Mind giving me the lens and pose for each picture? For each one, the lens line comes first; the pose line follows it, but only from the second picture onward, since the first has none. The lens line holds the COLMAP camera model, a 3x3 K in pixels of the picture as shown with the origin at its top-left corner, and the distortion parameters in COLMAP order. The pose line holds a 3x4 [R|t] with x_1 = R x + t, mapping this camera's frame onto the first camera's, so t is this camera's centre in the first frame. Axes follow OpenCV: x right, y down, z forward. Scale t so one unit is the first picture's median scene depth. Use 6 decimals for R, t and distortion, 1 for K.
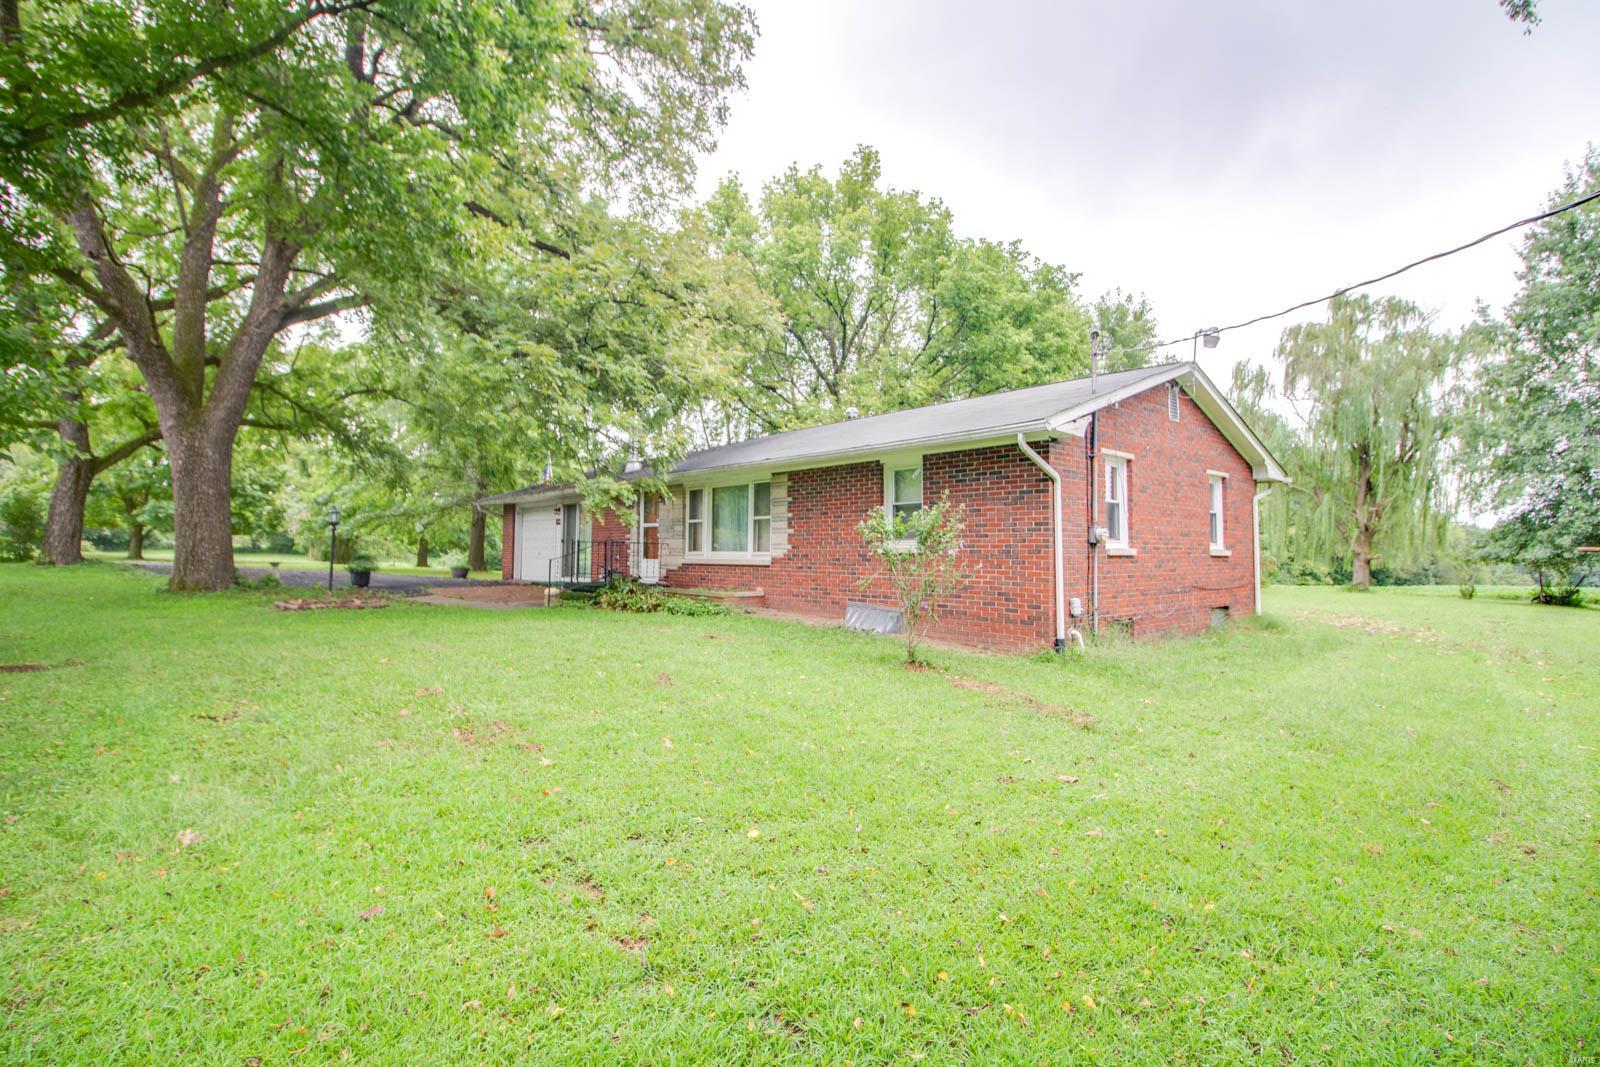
lens RADIAL K [[744.8, 0, 797.9], [0, 744.8, 517.2], [0, 0, 1]] dist [-0.001852, -0.013108]
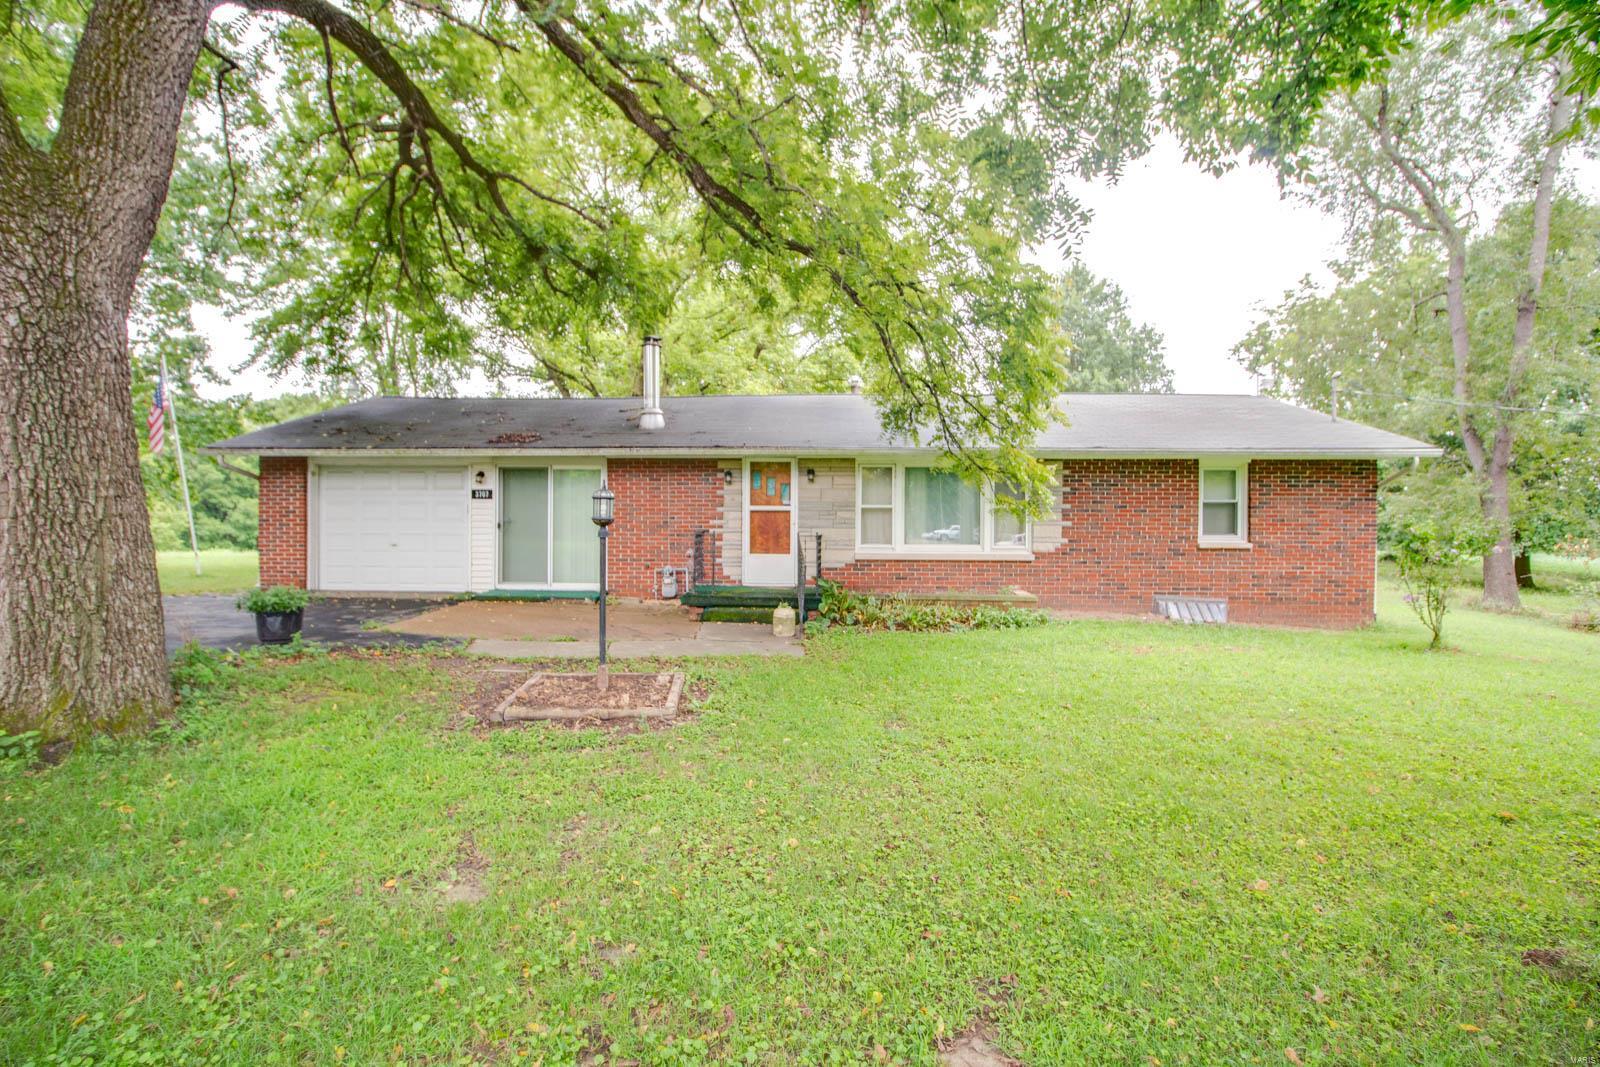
lens RADIAL K [[744.8, 0, 797.9], [0, 744.8, 517.2], [0, 0, 1]] dist [-0.001852, -0.013108]
pose [[0.696821, 0.034479, 0.716415, -0.908394], [-0.039140, 0.999184, -0.010017, 0.033293], [-0.716176, -0.021061, 0.697602, 0.591690]]
